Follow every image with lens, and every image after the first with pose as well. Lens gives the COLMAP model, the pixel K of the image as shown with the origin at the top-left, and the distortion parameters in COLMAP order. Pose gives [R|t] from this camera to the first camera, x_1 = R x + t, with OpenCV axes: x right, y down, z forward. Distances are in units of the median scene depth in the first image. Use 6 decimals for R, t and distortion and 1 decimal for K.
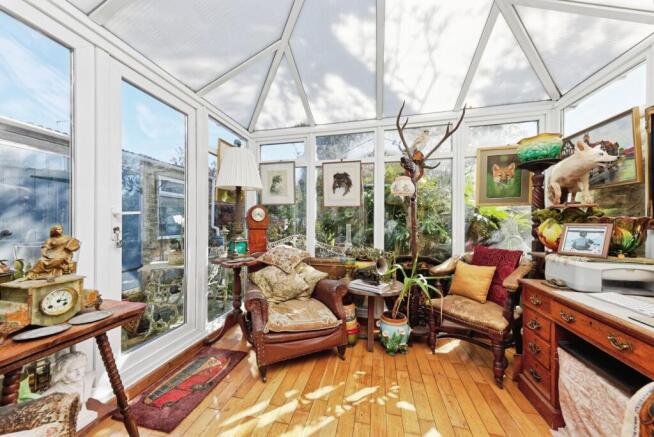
lens RADIAL K [[223.6, 0, 326.7], [0, 223.6, 222.6], [0, 0, 1]] dist [-0.000547, -0.000047]
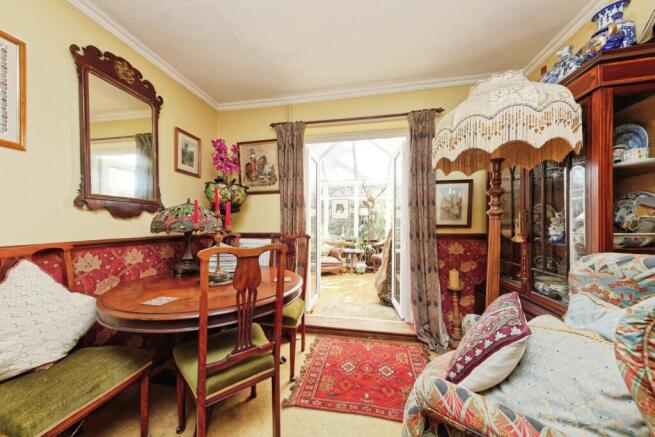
lens RADIAL K [[223.9, 0, 327.2], [0, 223.9, 222.6], [0, 0, 1]] dist [-0.000547, -0.000047]
pose [[0.999345, -0.003999, 0.035953, -0.176753], [0.004350, 0.999944, -0.009691, -0.013218], [-0.035913, 0.009841, 0.999306, -1.549698]]
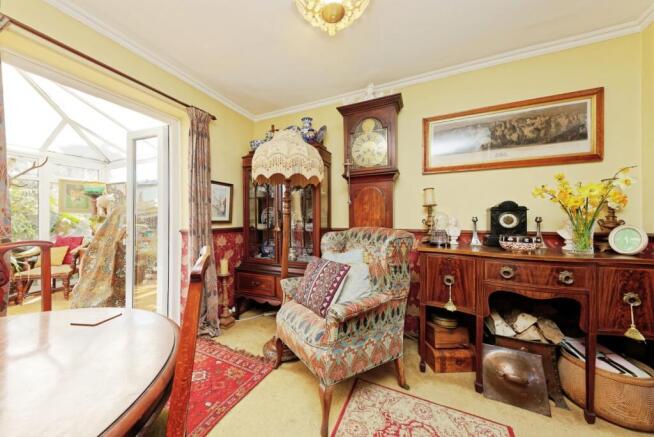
lens RADIAL K [[234.1, 0, 306.2], [0, 234.1, 216.3], [0, 0, 1]] dist [0.018920, 0.000025]
pose [[0.238632, -0.000424, 0.971110, -0.656783], [0.011703, 0.999929, -0.002439, -0.025256], [-0.971039, 0.011947, 0.238620, -1.291282]]
